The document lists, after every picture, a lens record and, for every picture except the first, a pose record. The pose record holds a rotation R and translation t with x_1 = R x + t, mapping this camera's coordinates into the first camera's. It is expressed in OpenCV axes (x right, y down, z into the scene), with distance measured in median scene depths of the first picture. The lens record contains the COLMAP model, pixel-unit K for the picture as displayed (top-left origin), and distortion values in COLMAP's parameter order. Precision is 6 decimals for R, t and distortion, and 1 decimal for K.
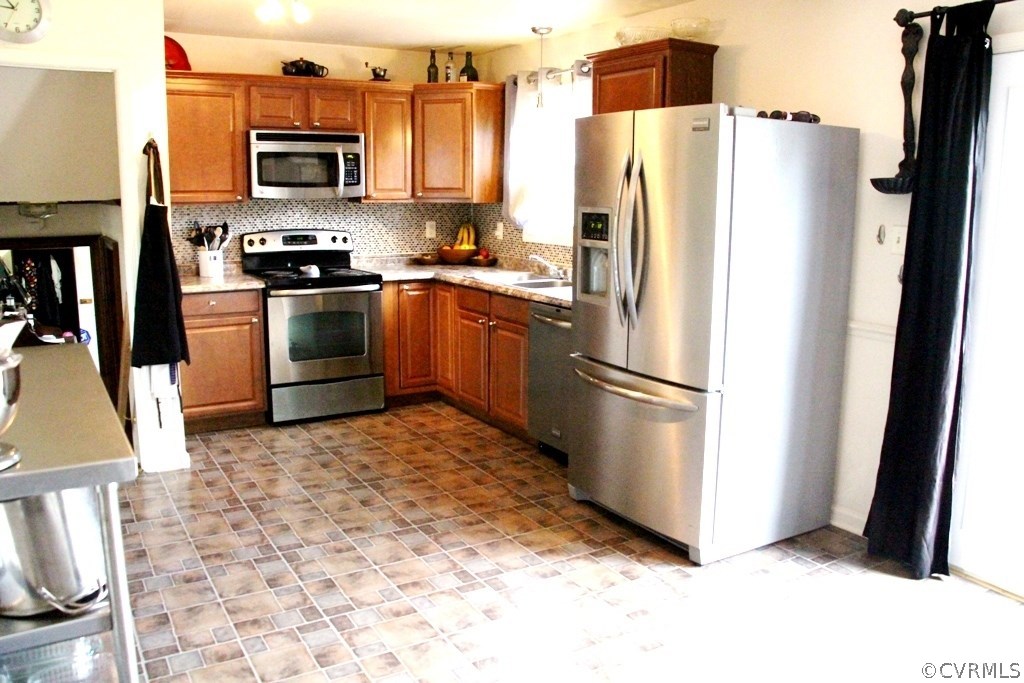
lens RADIAL K [[832.5, 0, 512.0], [0, 832.5, 341.5], [0, 0, 1]] dist [-0.181839, 0.158924]
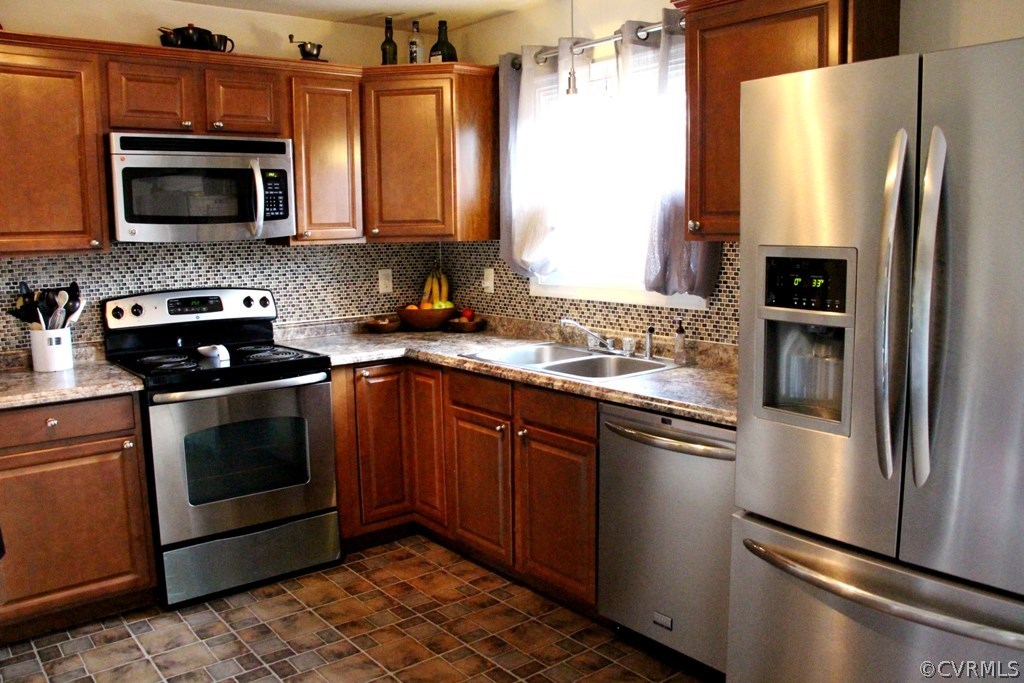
lens RADIAL K [[832.5, 0, 512.0], [0, 832.5, 341.5], [0, 0, 1]] dist [-0.181839, 0.158924]
pose [[0.989559, -0.042215, 0.137810, -0.102569], [0.047824, 0.998146, -0.037645, -0.060087], [-0.135965, 0.043843, 0.989743, 0.338231]]
